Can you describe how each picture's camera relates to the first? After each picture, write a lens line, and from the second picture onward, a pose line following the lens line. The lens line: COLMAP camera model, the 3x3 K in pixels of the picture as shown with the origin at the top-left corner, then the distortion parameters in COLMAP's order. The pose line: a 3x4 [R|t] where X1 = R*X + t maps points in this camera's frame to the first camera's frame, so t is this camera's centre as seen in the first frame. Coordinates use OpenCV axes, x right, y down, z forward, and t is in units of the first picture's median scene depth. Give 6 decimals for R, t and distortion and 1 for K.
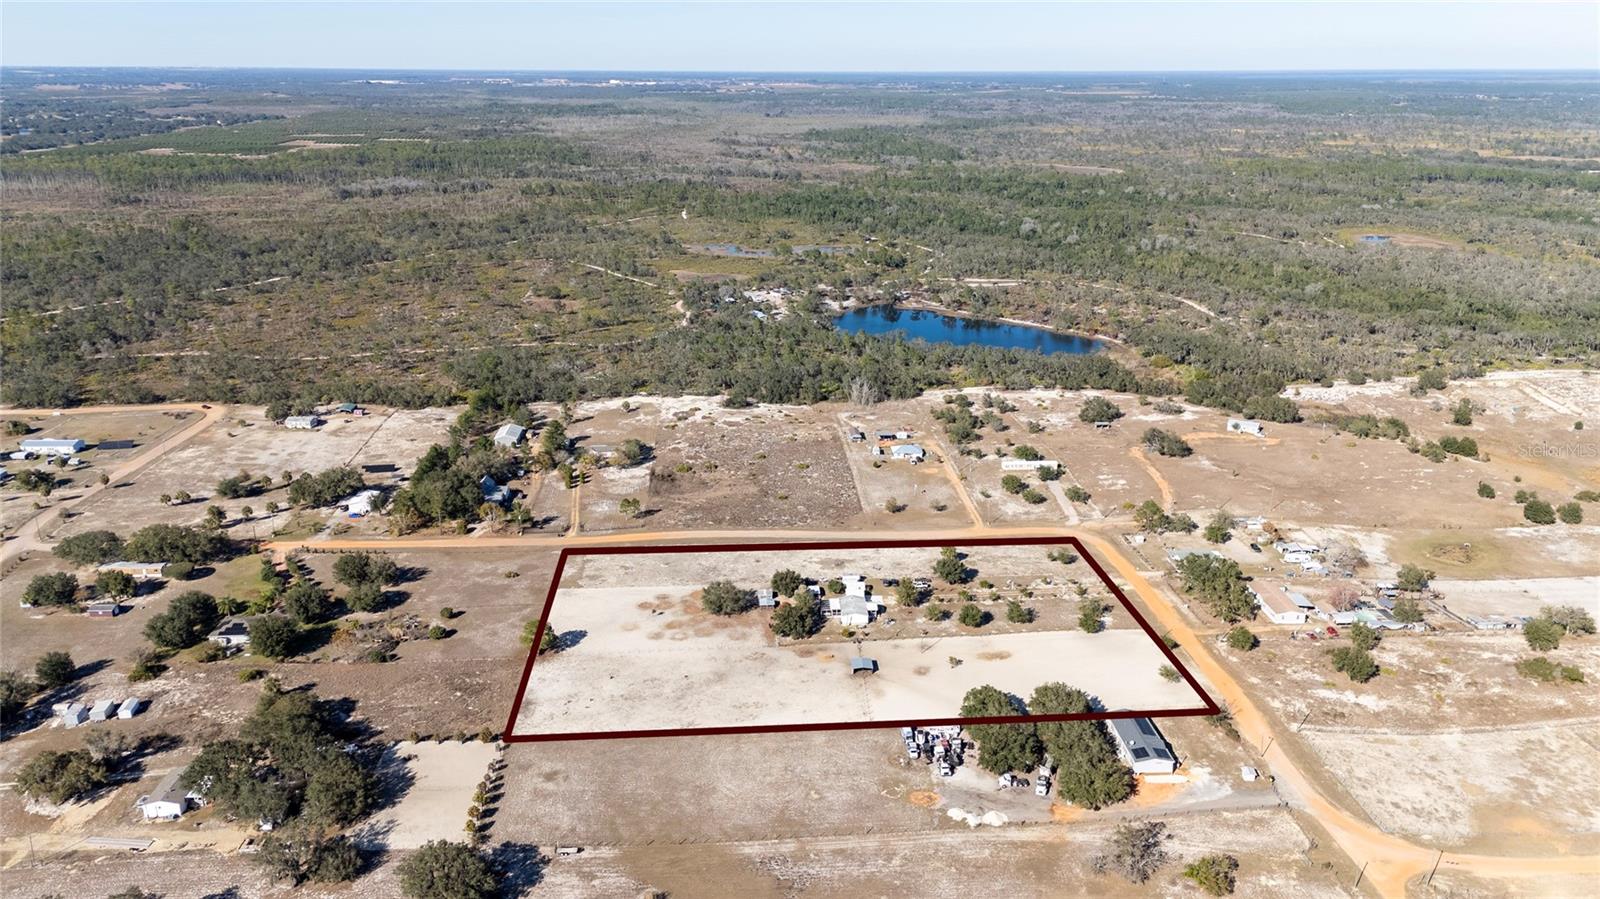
lens RADIAL K [[1162.1, 0, 803.3], [0, 1162.1, 457.8], [0, 0, 1]] dist [0.091432, -0.105345]
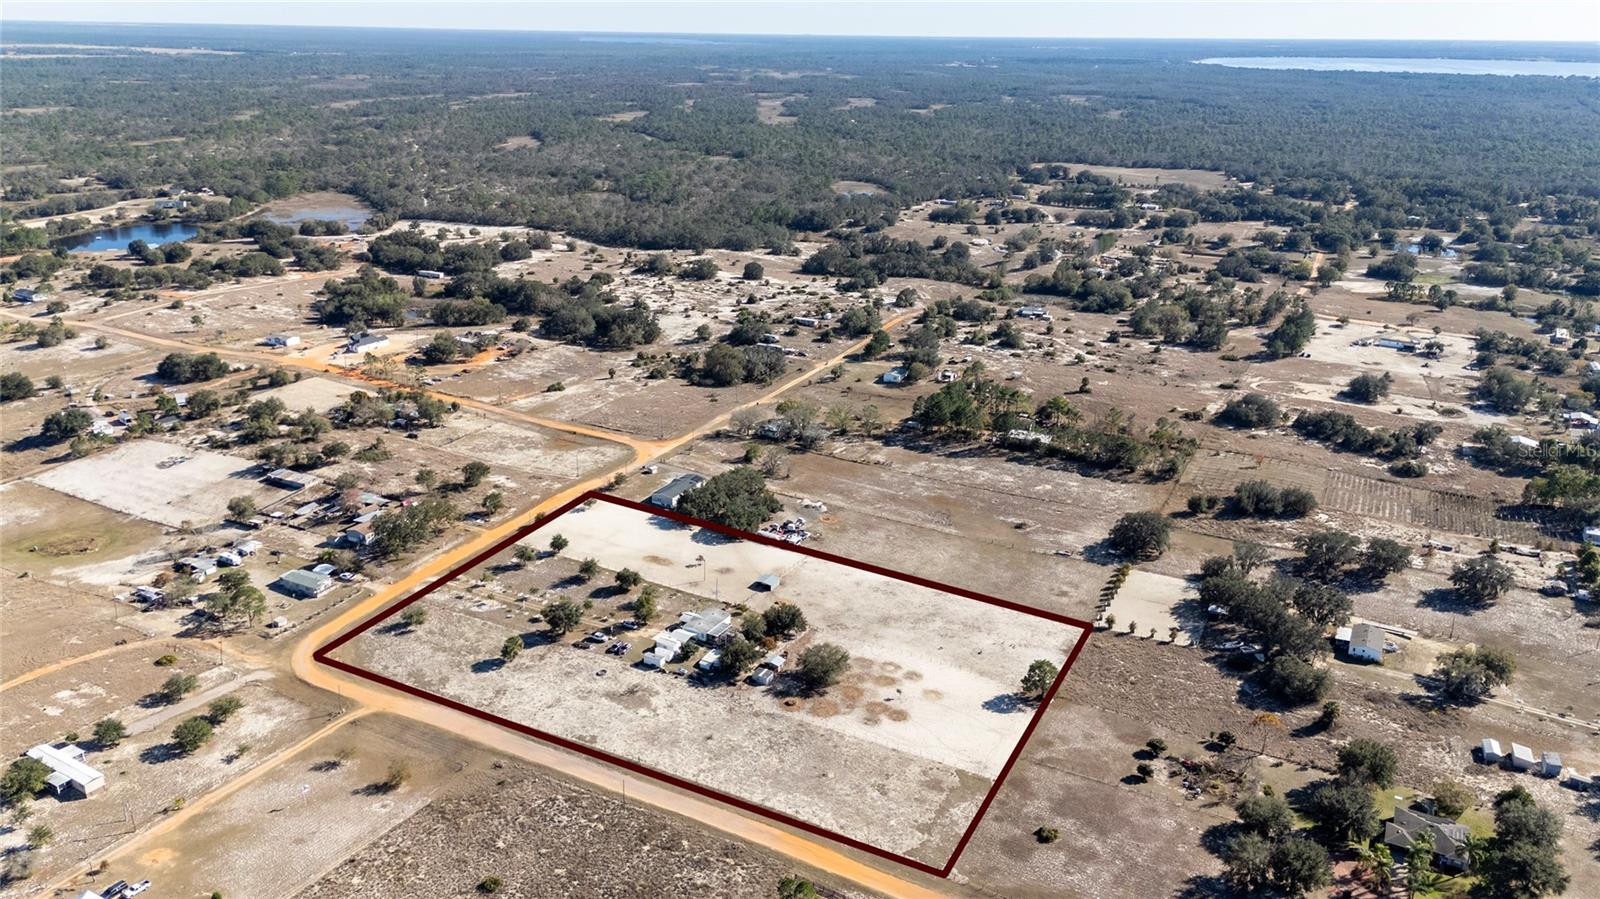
lens RADIAL K [[1162.1, 0, 803.3], [0, 1162.1, 457.8], [0, 0, 1]] dist [0.091432, -0.105345]
pose [[-0.854903, -0.189697, 0.482863, -0.526789], [0.153138, 0.797002, 0.584240, -0.599186], [-0.495672, 0.573413, -0.652310, 1.771678]]
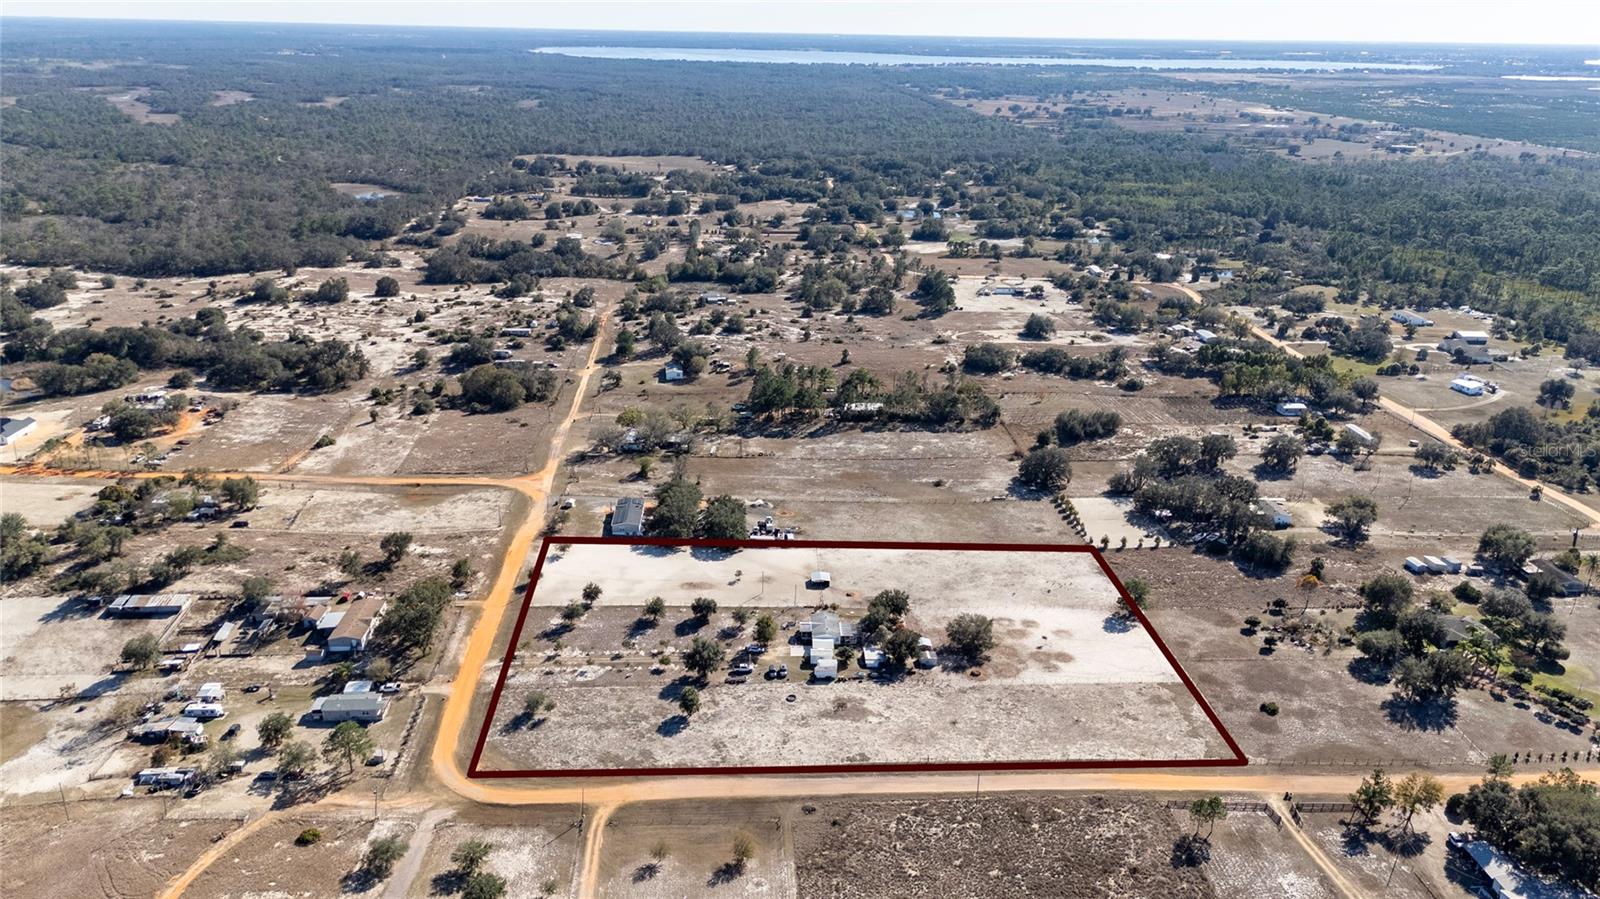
lens RADIAL K [[1162.1, 0, 803.3], [0, 1162.1, 457.8], [0, 0, 1]] dist [0.091432, -0.105345]
pose [[-0.999850, -0.016055, -0.006523, 0.083729], [-0.016597, 0.778829, 0.627016, -0.655994], [-0.004986, 0.627030, -0.778979, 1.941404]]
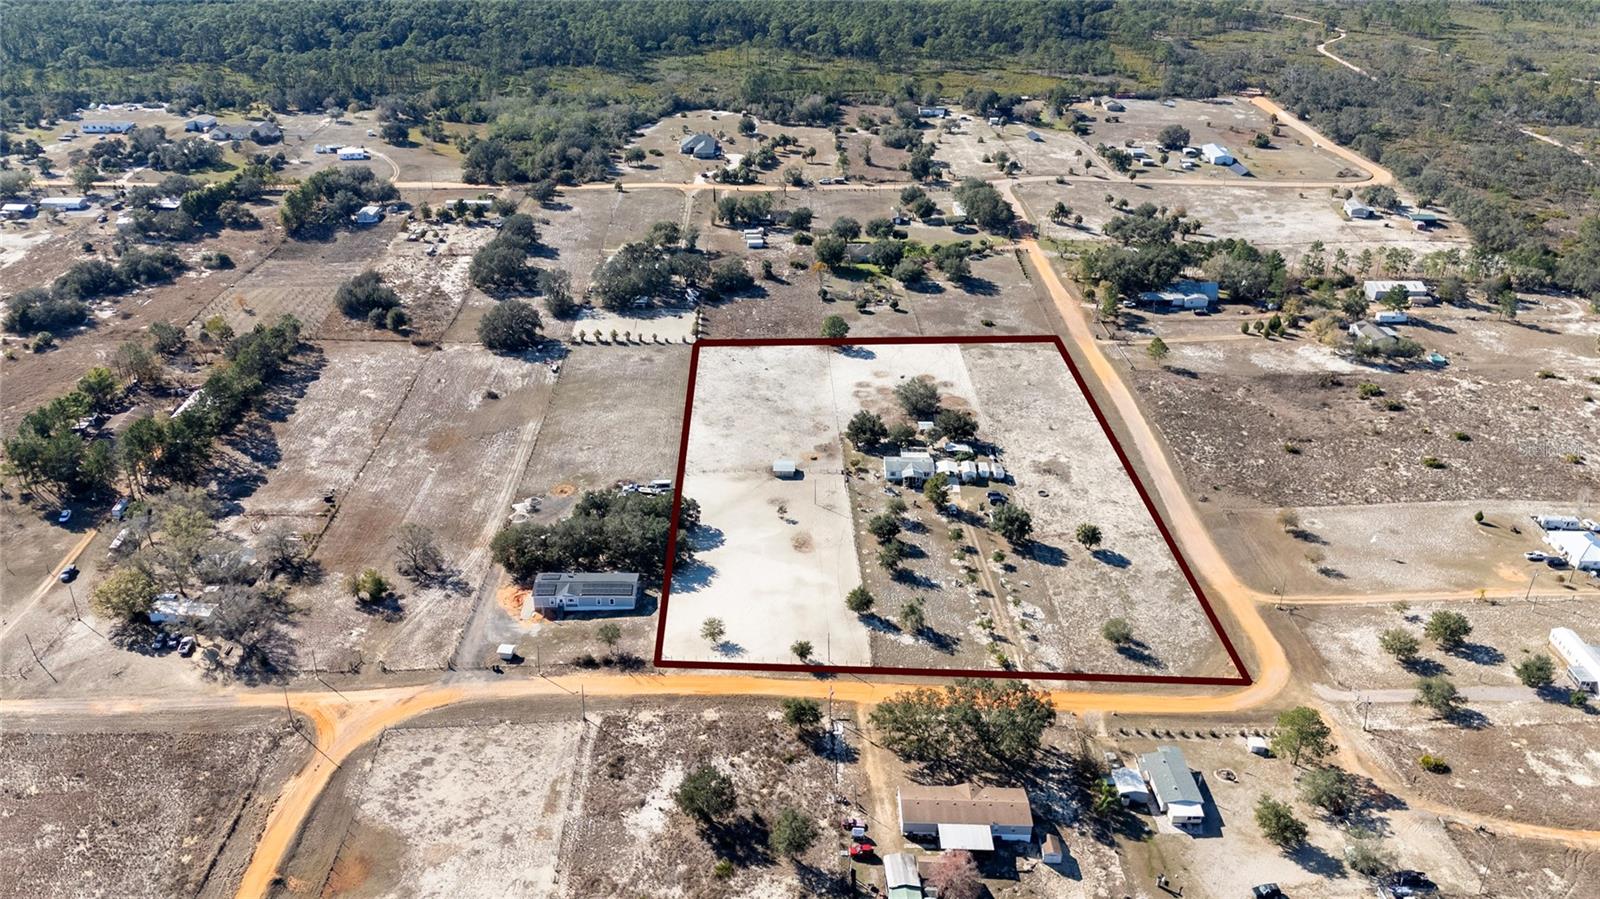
lens RADIAL K [[1256.0, 0, 750.3], [0, 1256.0, 451.1], [0, 0, 1]] dist [0.084233, -0.088188]
pose [[-0.064952, 0.461014, -0.885012, 1.043145], [-0.319933, 0.830447, 0.456071, -0.320899], [0.945211, 0.312768, 0.093554, 0.947526]]
